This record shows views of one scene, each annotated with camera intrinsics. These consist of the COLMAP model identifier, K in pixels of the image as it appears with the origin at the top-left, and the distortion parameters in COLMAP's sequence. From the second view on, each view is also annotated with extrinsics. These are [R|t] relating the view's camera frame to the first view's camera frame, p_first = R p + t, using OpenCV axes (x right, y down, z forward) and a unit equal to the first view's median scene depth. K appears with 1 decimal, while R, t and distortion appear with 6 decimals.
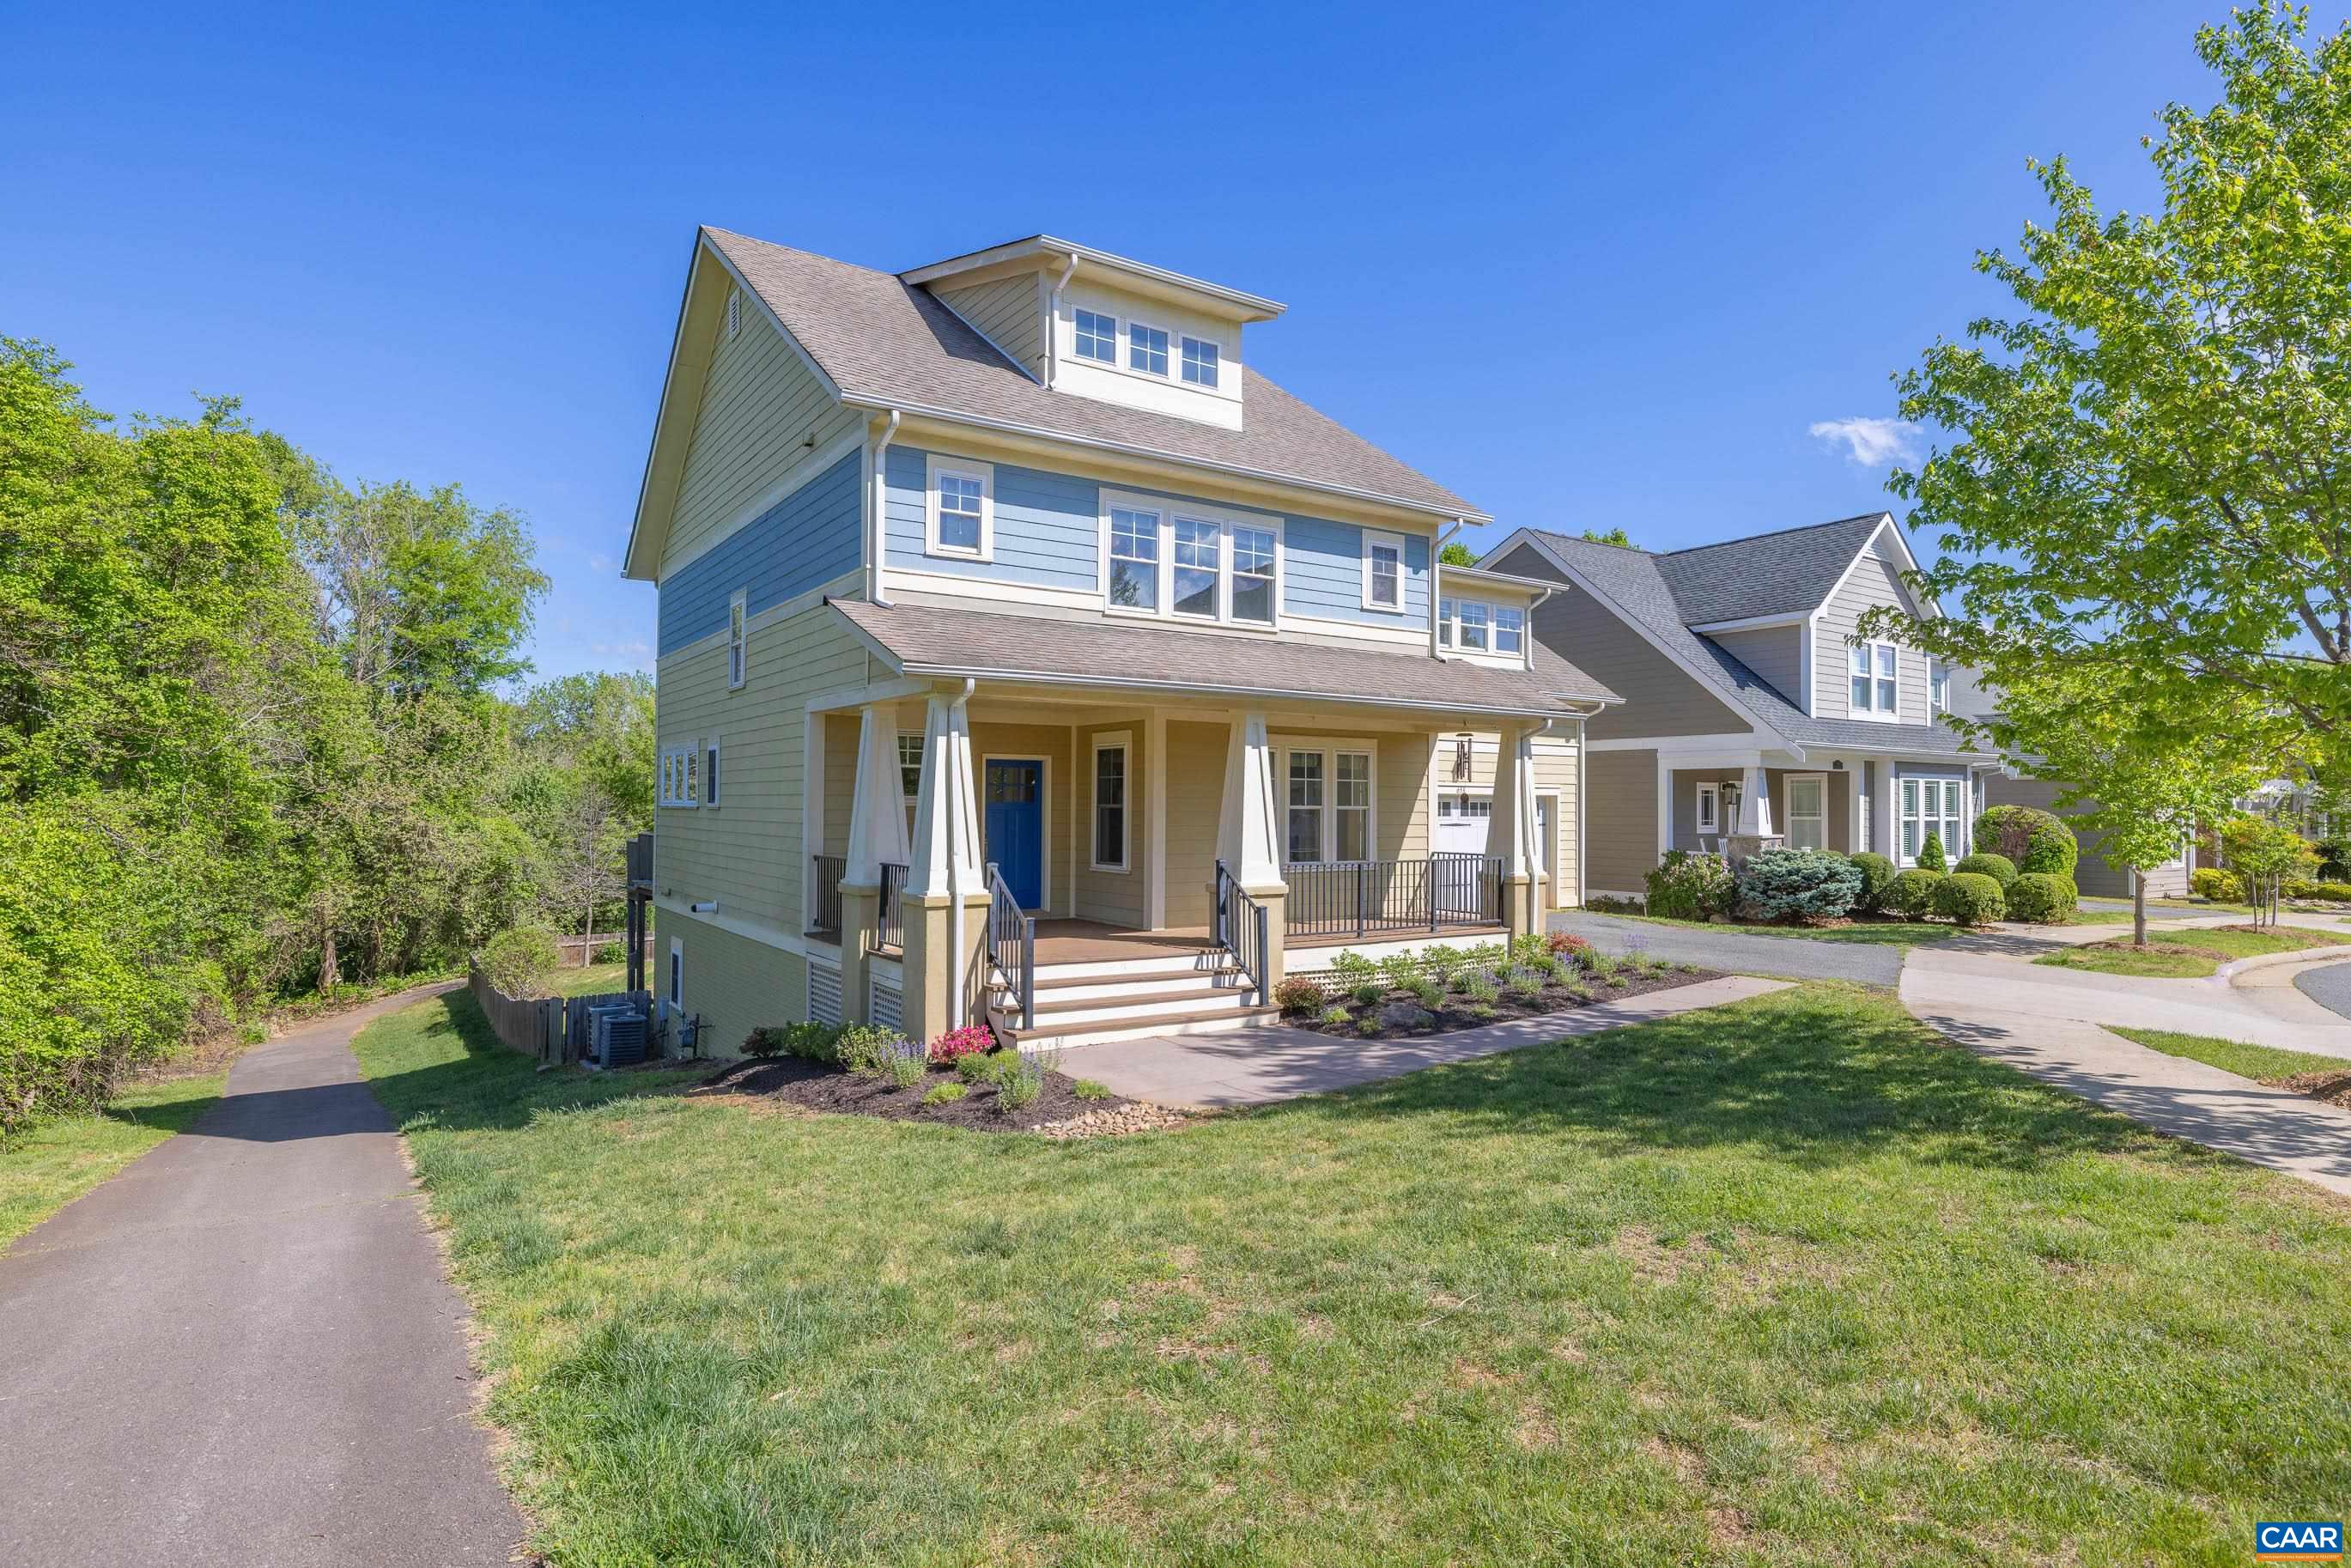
lens RADIAL K [[1233.6, 0, 1171.5], [0, 1233.6, 791.0], [0, 0, 1]] dist [0.001756, 0.000720]
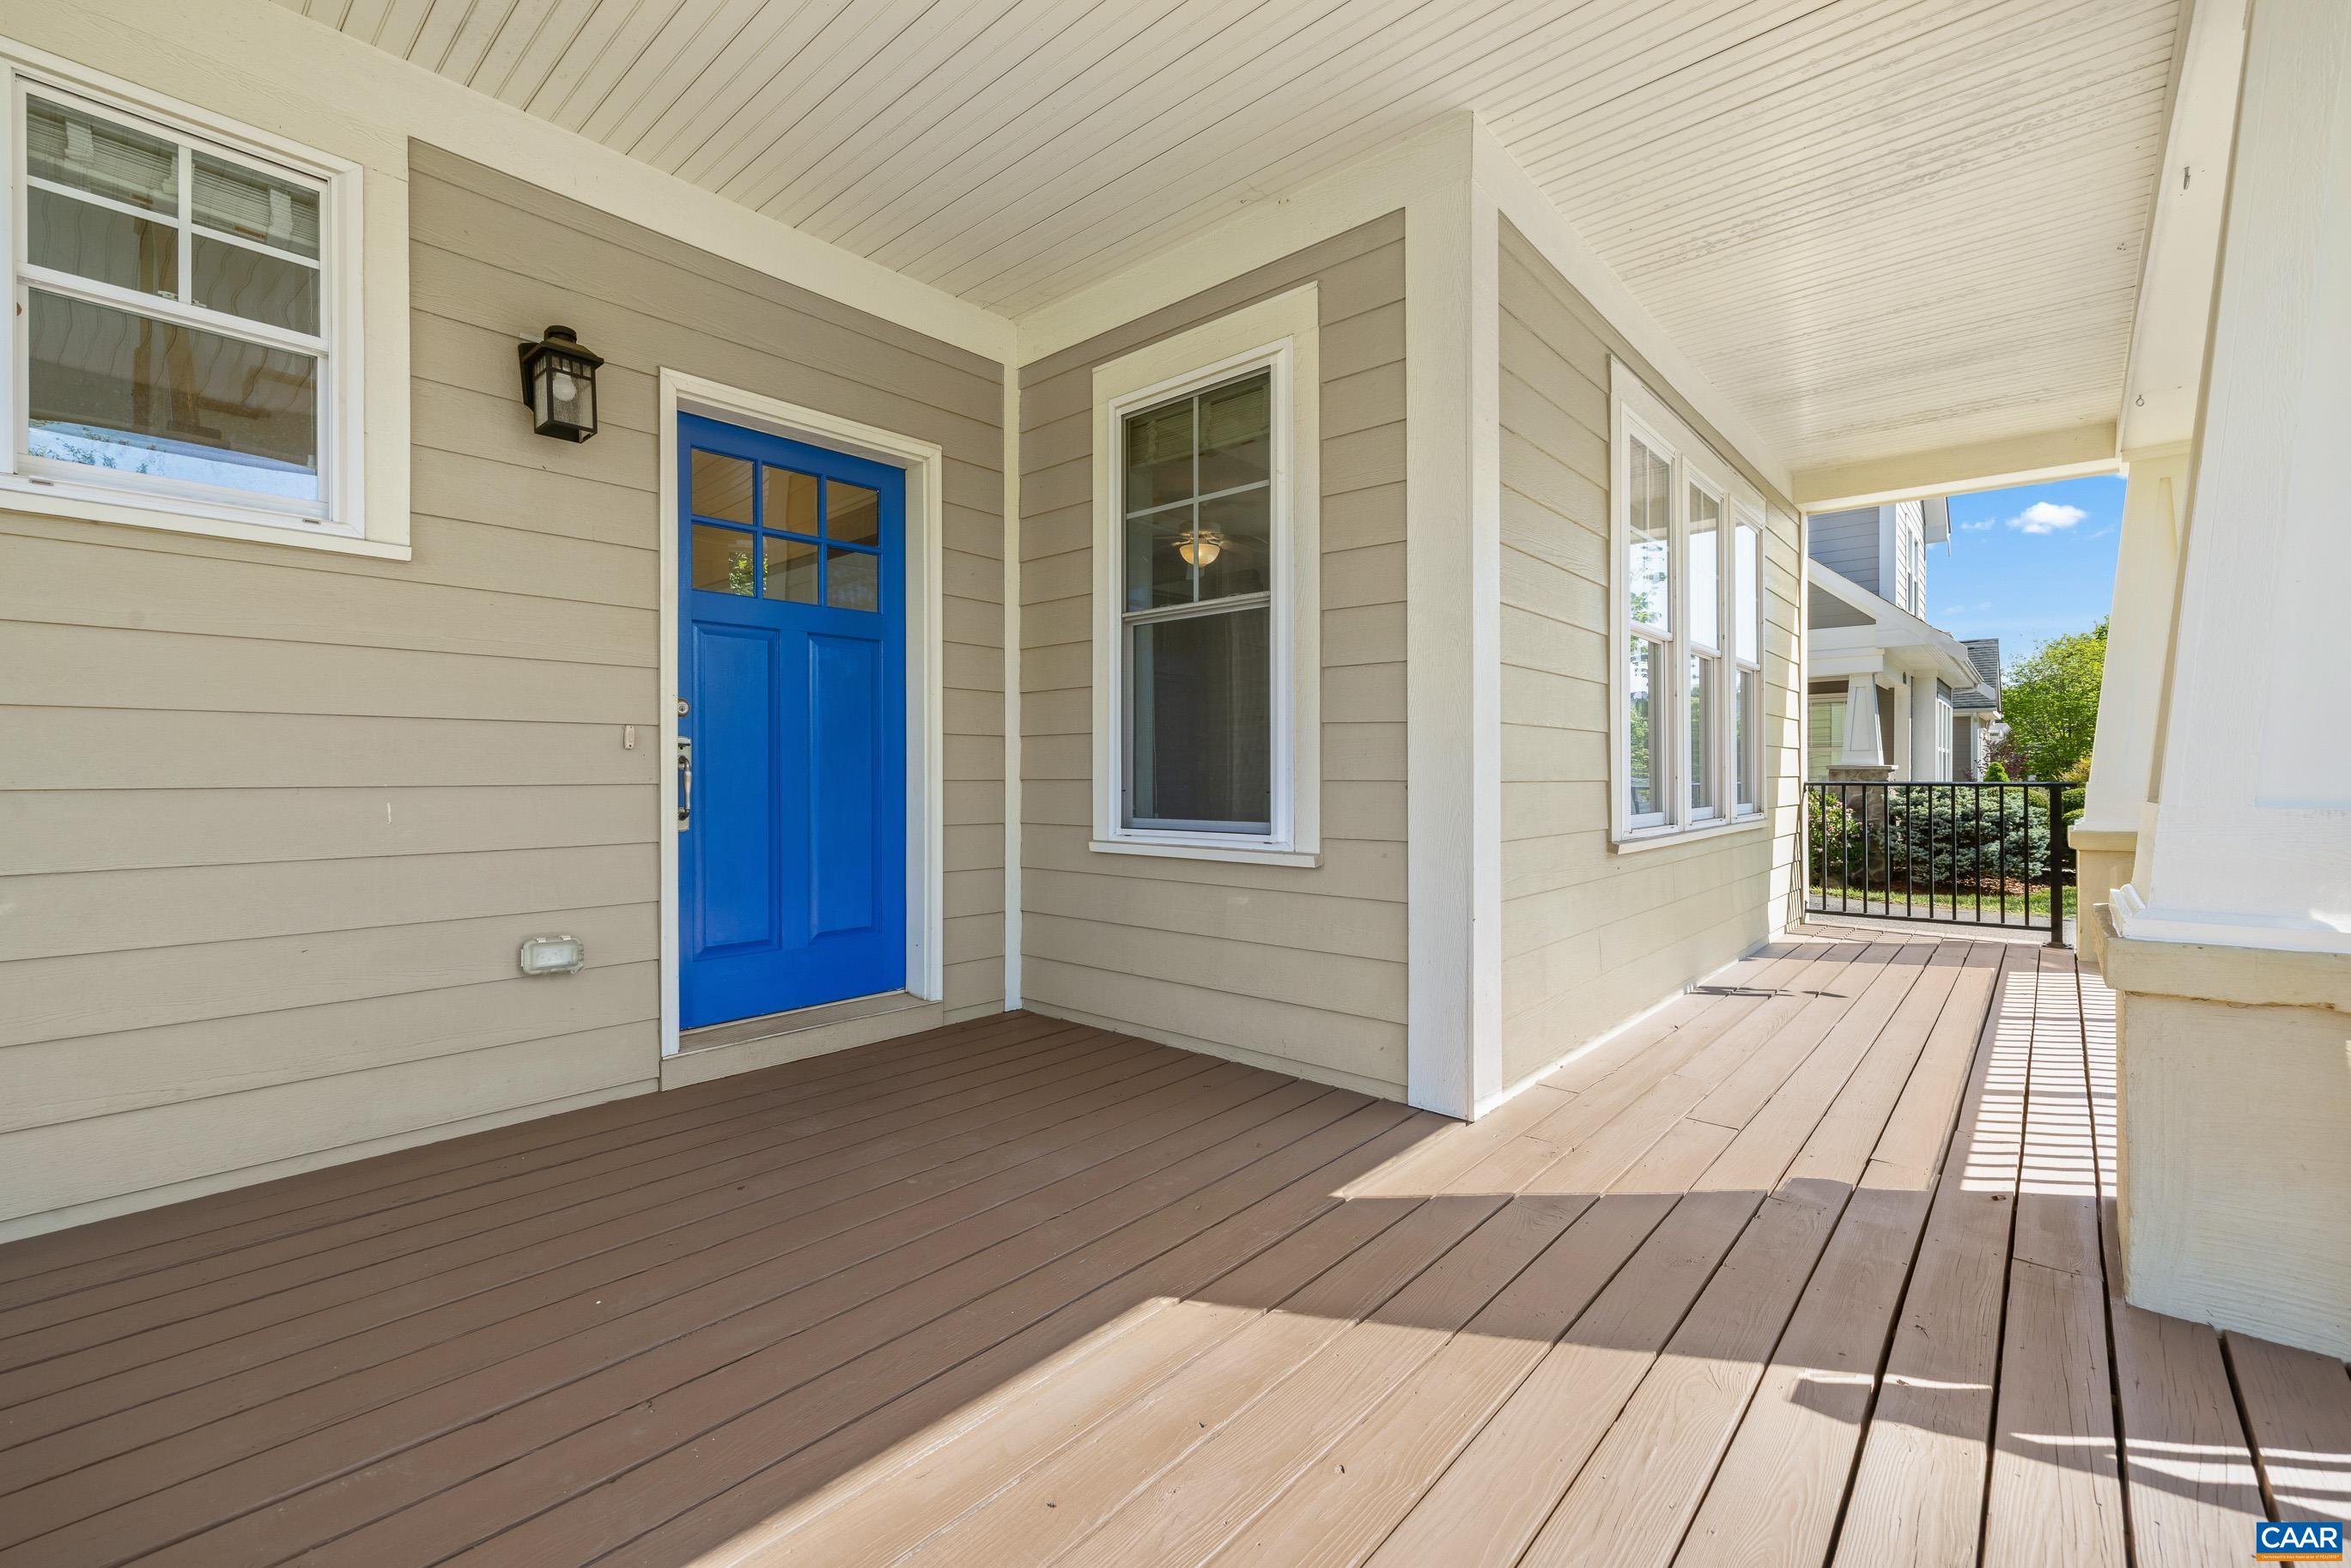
lens RADIAL K [[991.1, 0, 1170.3], [0, 991.1, 773.4], [0, 0, 1]] dist [0.000271, 0.000029]
pose [[0.966413, -0.007446, 0.256885, -0.106638], [0.004005, 0.999895, 0.013917, 0.043639], [-0.256961, -0.012421, 0.966342, 0.774785]]
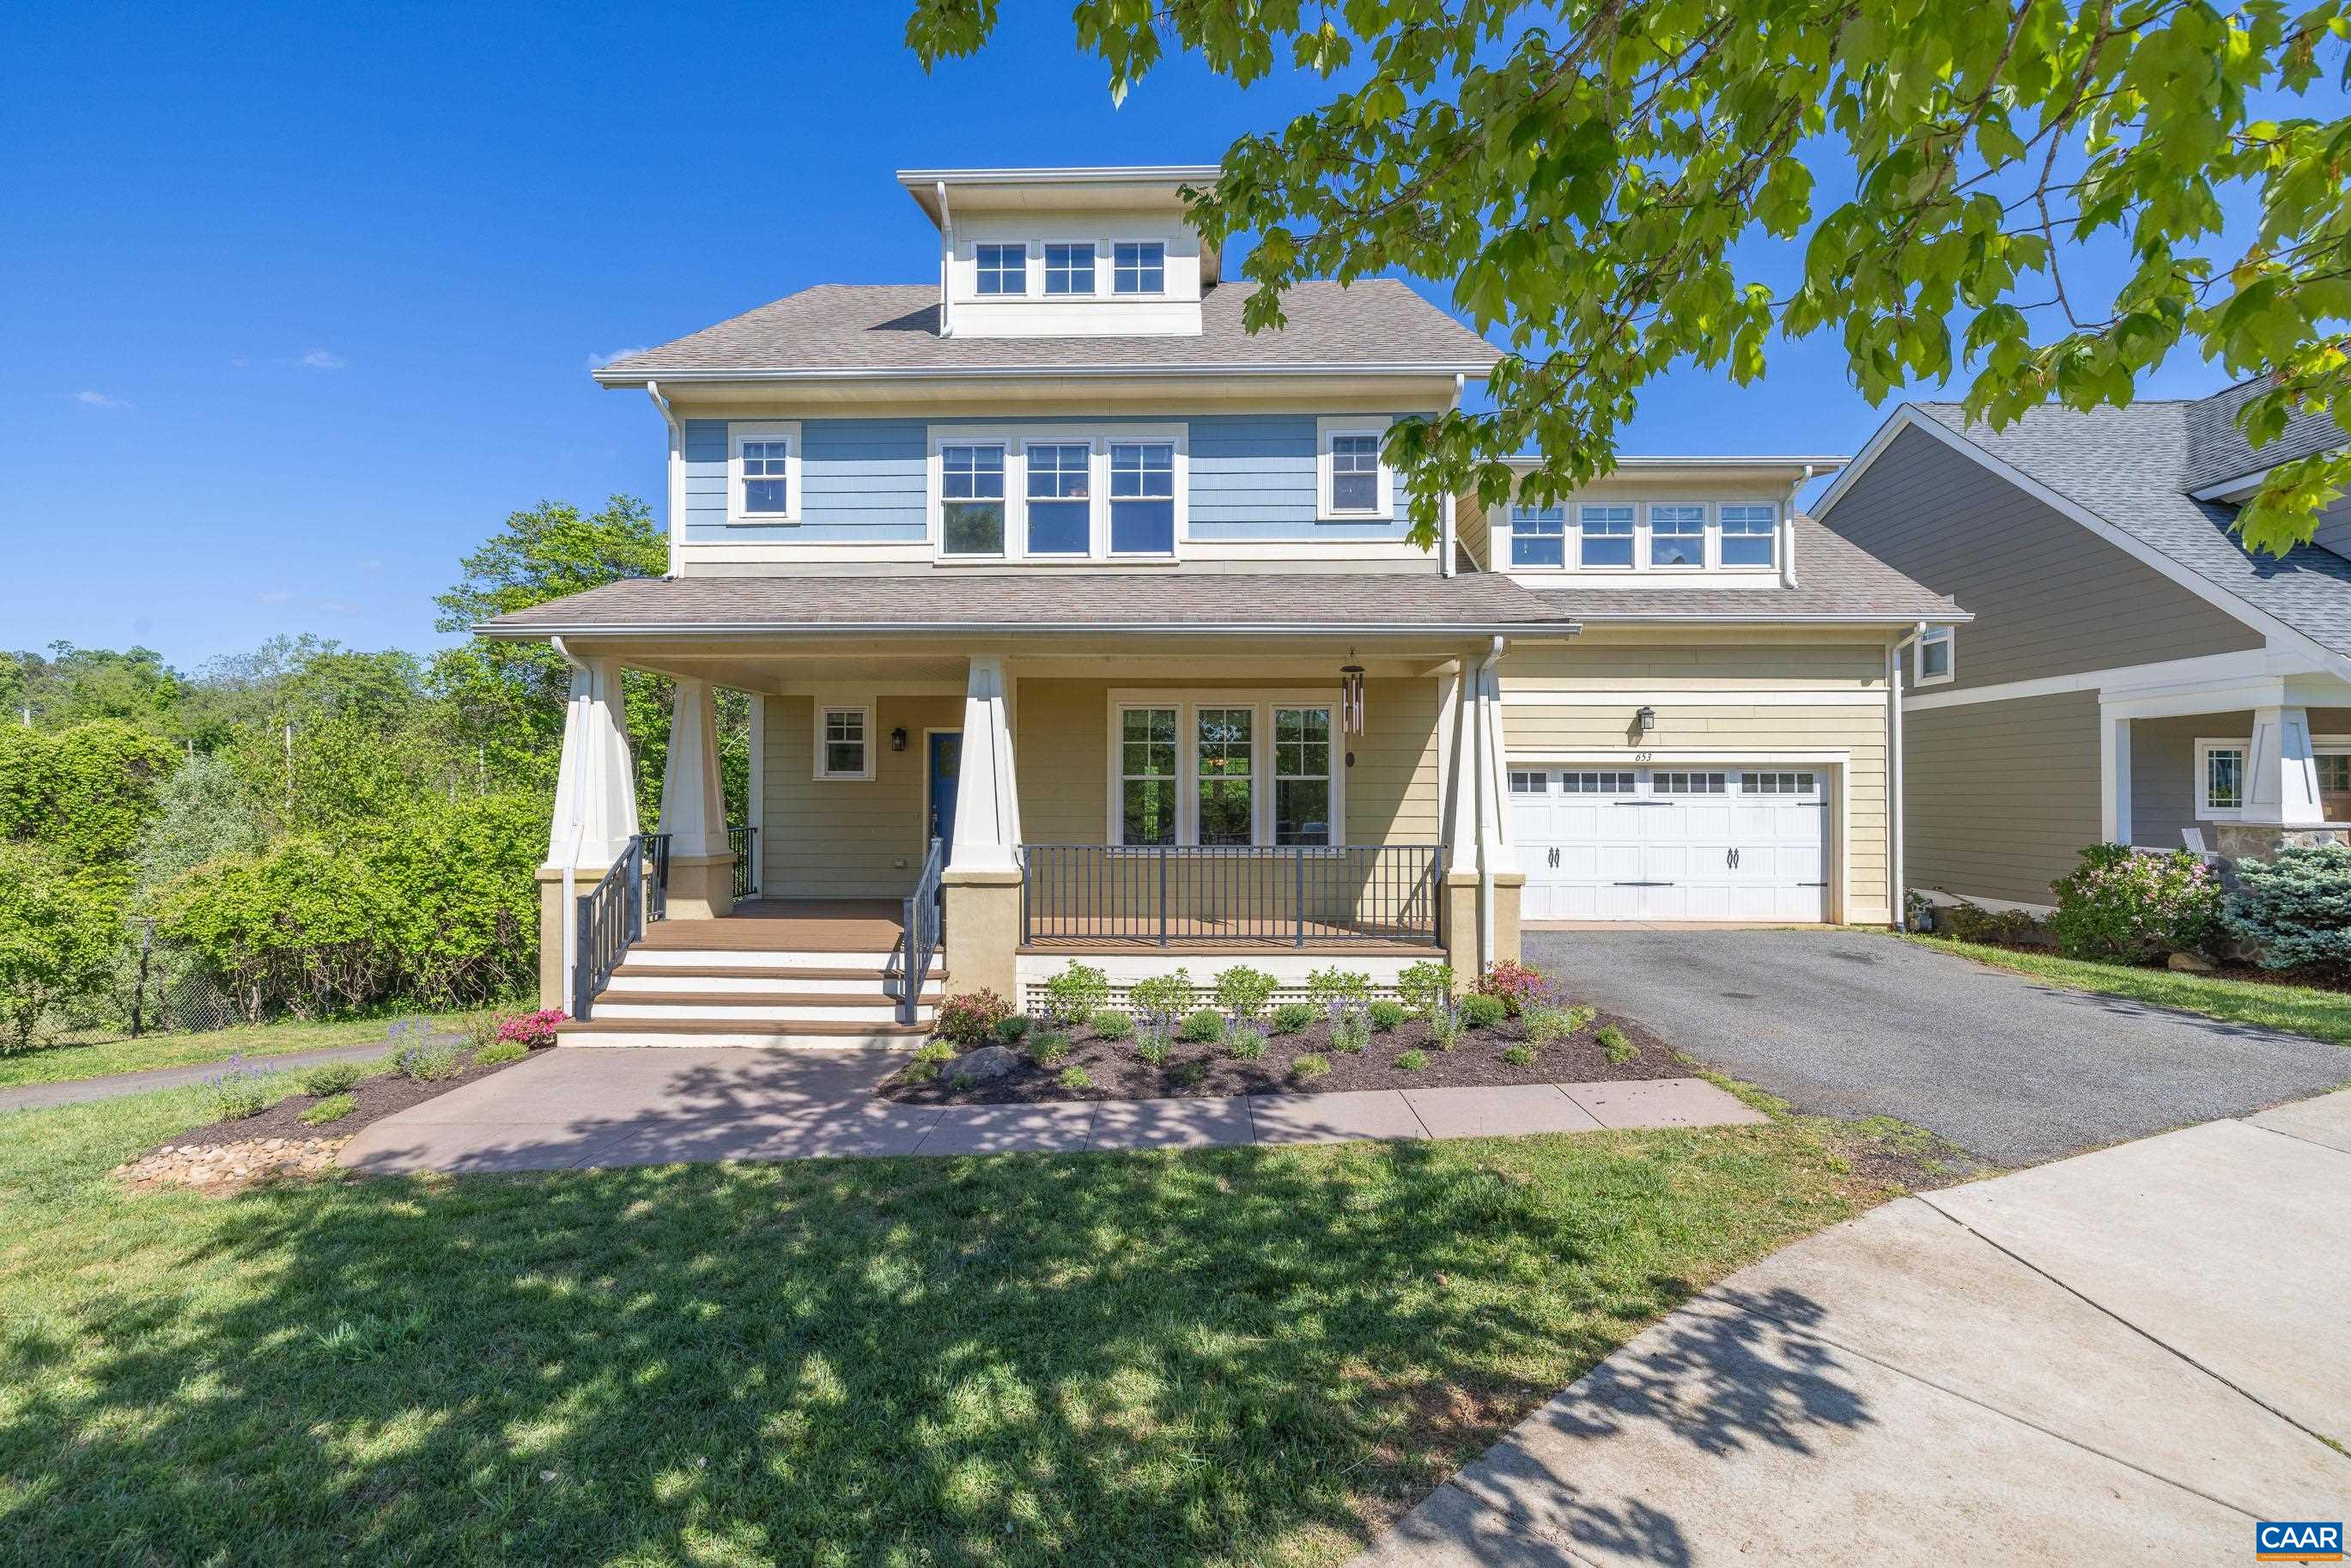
lens RADIAL K [[993.5, 0, 1175.5], [0, 993.5, 784.0], [0, 0, 1]] dist [0.002085, 0.000322]
pose [[0.819075, -0.012459, -0.573551, 0.454254], [0.010638, 0.999922, -0.006529, 0.021373], [0.573587, -0.000753, 0.819144, 0.454827]]
